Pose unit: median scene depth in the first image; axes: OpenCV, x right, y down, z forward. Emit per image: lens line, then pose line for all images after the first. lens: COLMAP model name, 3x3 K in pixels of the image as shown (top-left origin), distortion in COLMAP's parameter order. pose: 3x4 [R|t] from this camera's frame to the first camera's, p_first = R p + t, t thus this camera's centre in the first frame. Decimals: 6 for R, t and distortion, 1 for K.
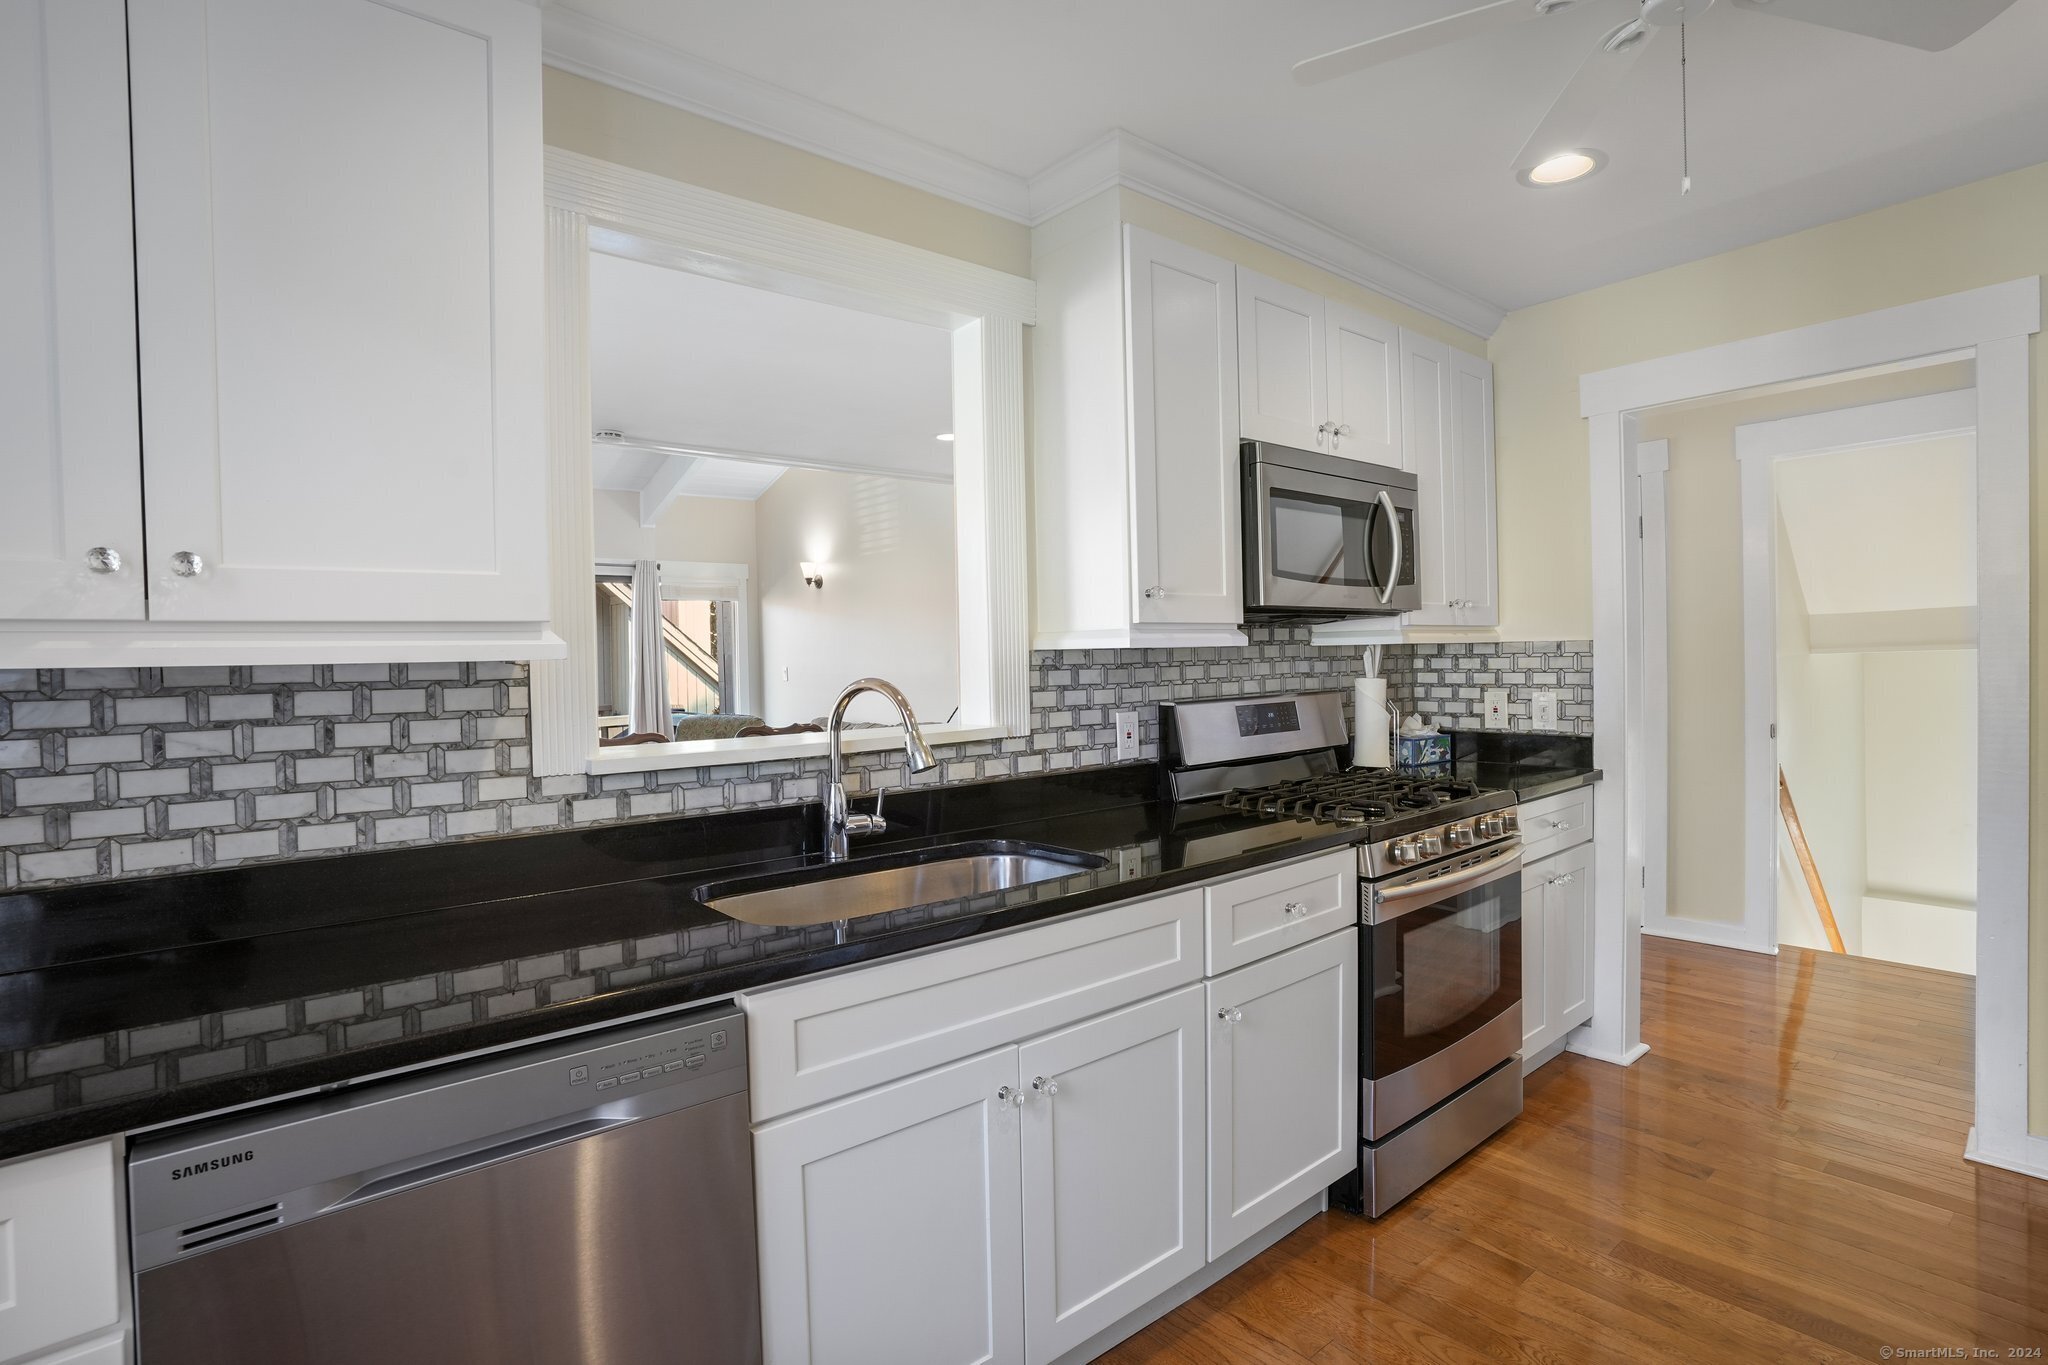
lens RADIAL K [[998.5, 0, 1026.9], [0, 998.5, 678.2], [0, 0, 1]] dist [-0.080979, 0.036475]
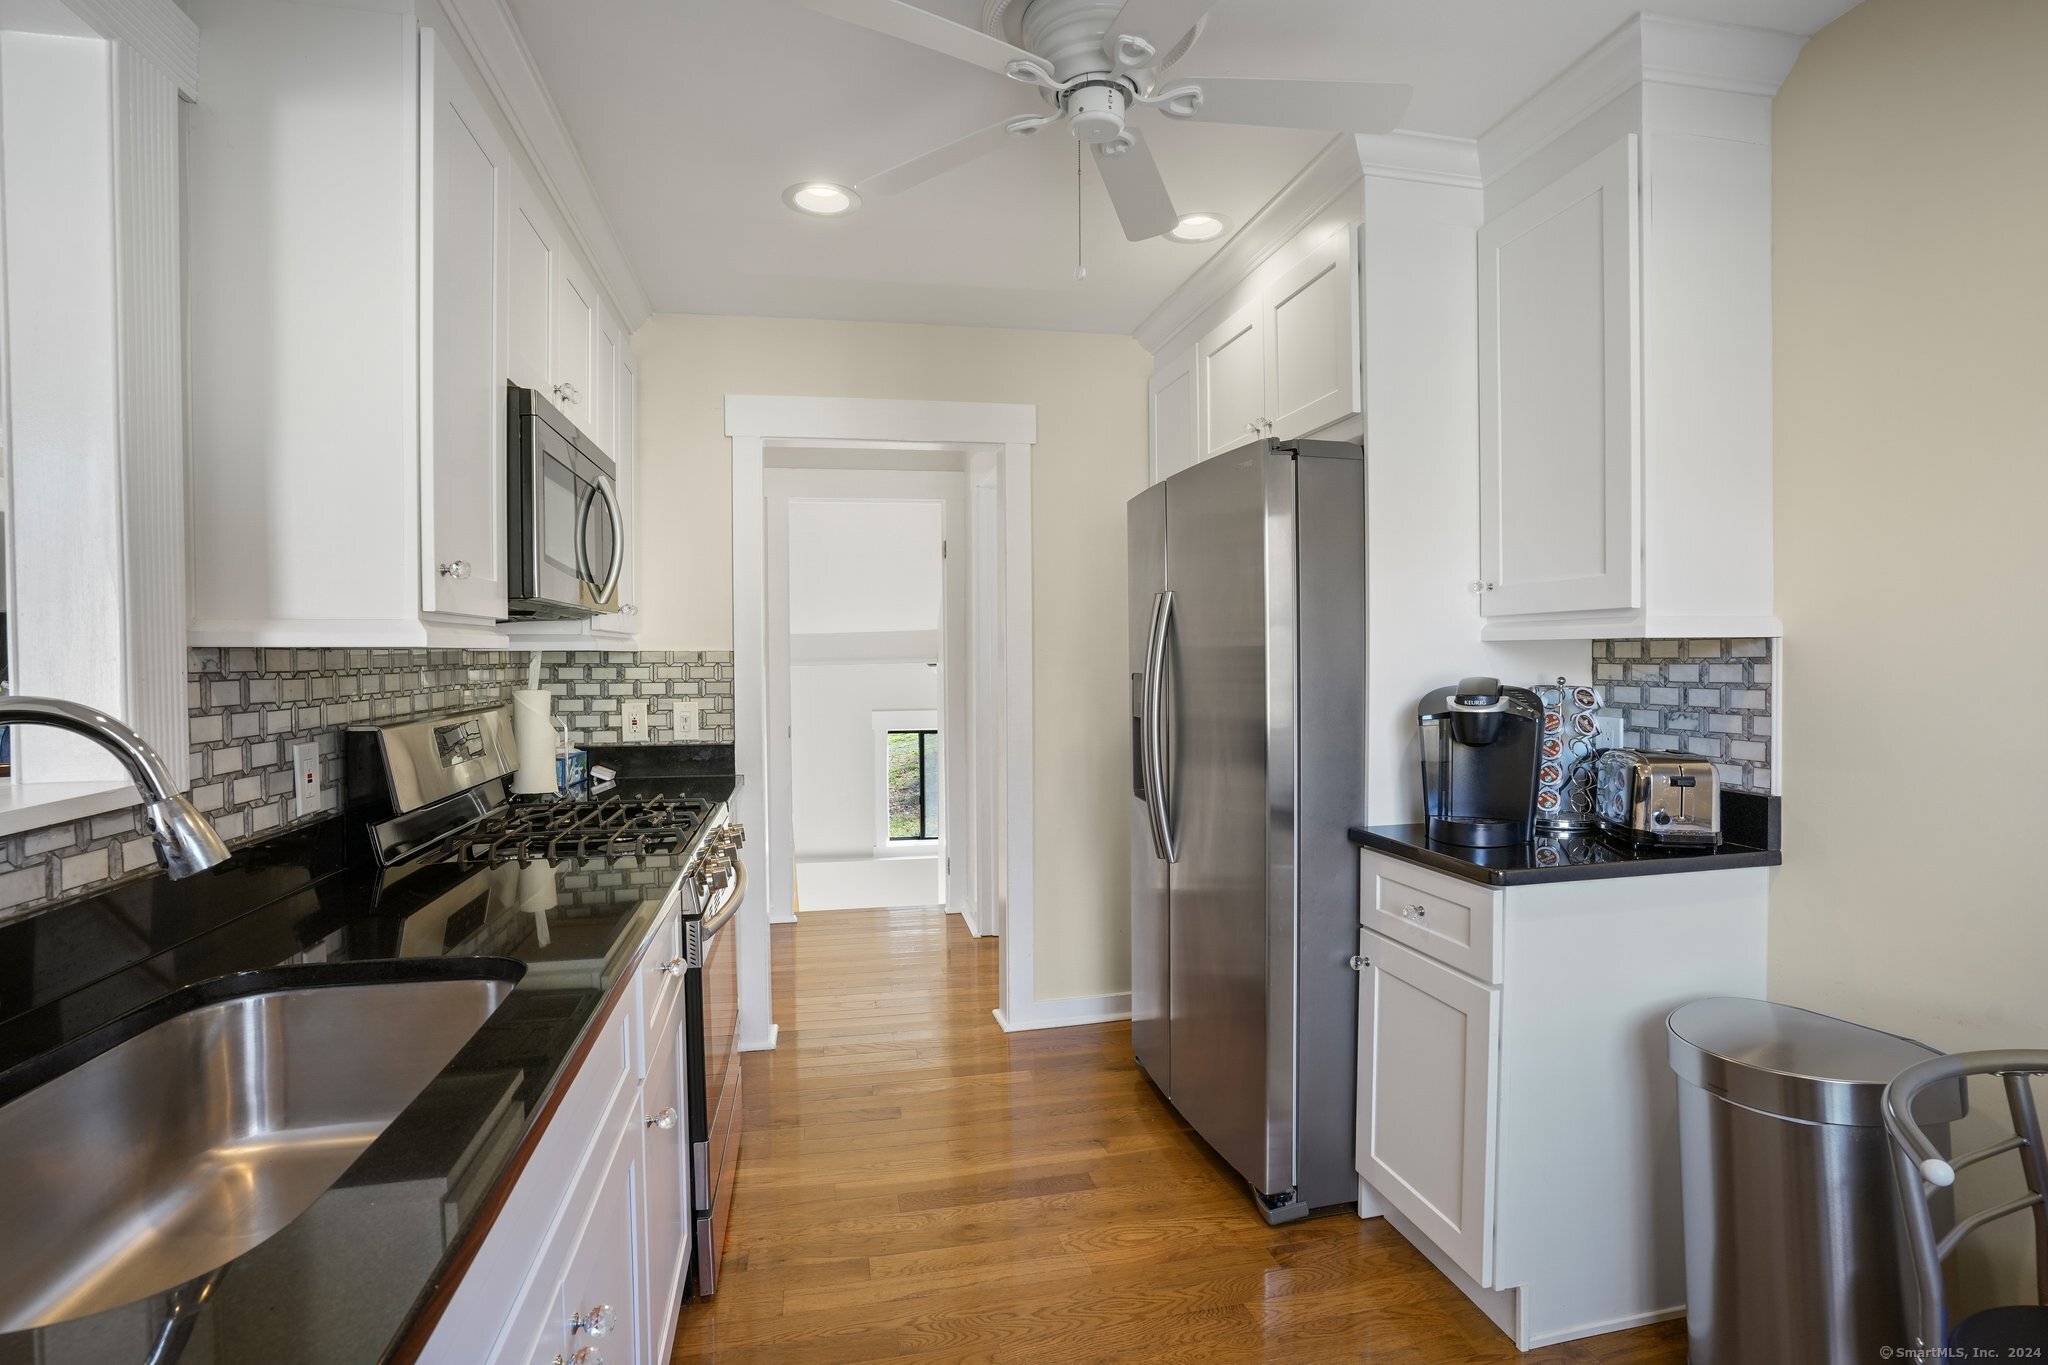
lens RADIAL K [[998.5, 0, 1026.9], [0, 998.5, 678.2], [0, 0, 1]] dist [-0.080979, 0.036475]
pose [[0.471405, -0.001639, 0.881915, -0.203050], [0.013884, 0.999888, -0.005563, 0.000271], [-0.881807, 0.014867, 0.471375, 0.224702]]
